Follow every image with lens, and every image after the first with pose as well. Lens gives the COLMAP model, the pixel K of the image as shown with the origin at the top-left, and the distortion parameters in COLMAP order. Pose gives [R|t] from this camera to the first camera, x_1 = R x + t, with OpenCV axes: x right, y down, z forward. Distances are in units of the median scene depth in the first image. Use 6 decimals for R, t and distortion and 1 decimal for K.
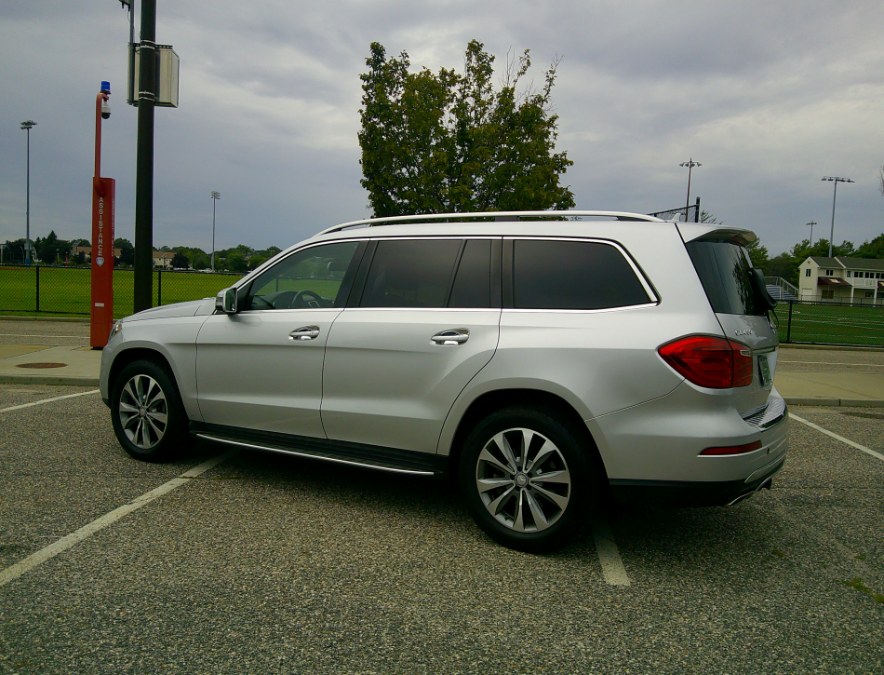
lens RADIAL K [[660.3, 0, 442.0], [0, 660.3, 337.5], [0, 0, 1]] dist [0.070113, -0.141052]
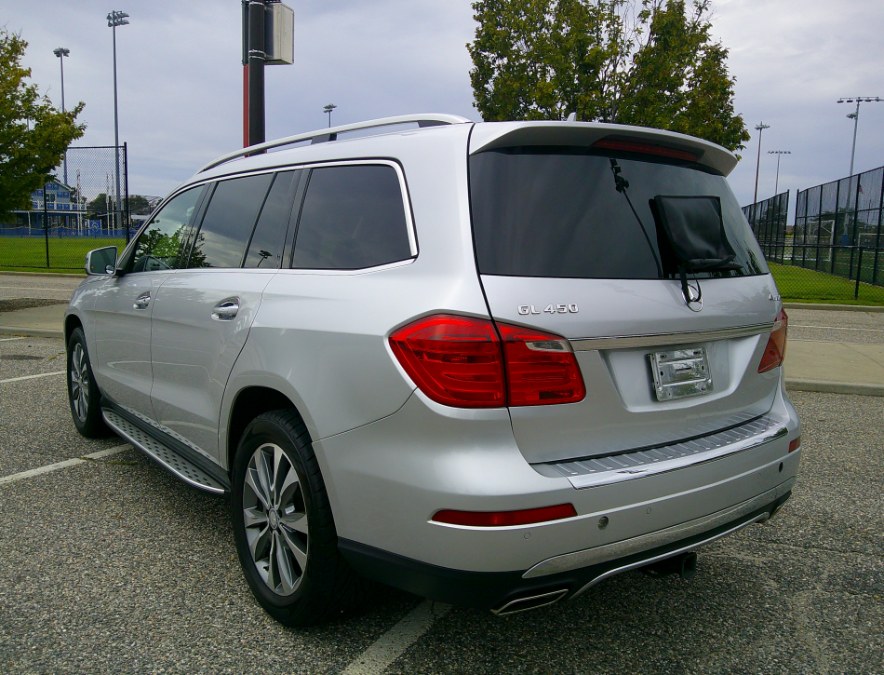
lens RADIAL K [[679.0, 0, 451.9], [0, 679.0, 336.3], [0, 0, 1]] dist [0.045786, -0.086994]
pose [[0.942669, 0.027420, -0.332601, 0.505510], [-0.010922, 0.998620, 0.051374, -0.011858], [0.333550, -0.044796, 0.941667, 0.387252]]
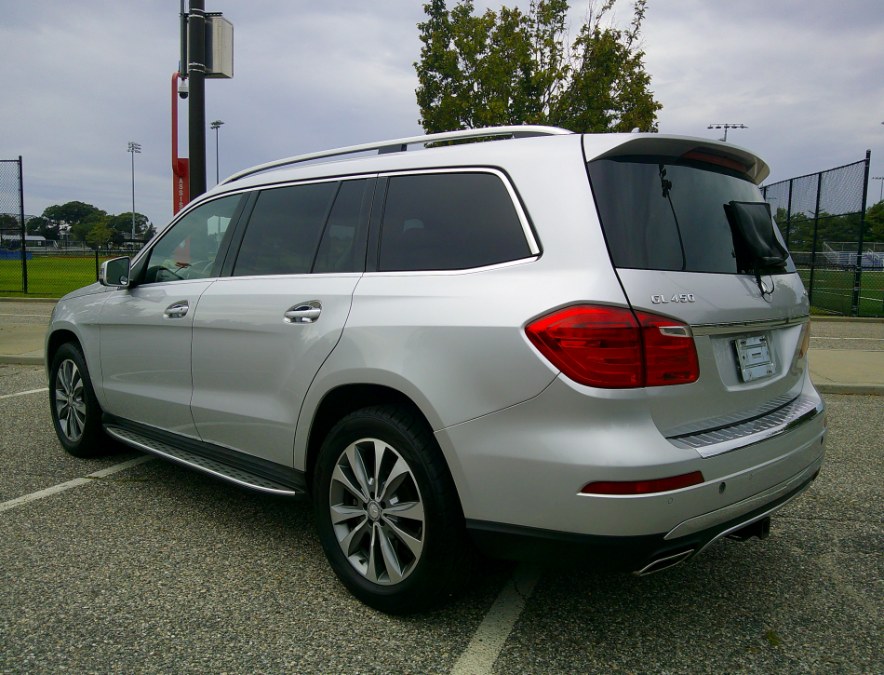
lens RADIAL K [[679.0, 0, 451.9], [0, 679.0, 336.3], [0, 0, 1]] dist [0.045786, -0.086994]
pose [[0.979360, -0.003487, -0.202095, 0.337643], [0.008829, 0.999635, 0.025541, 0.008509], [0.201932, -0.026798, 0.979033, 0.292022]]
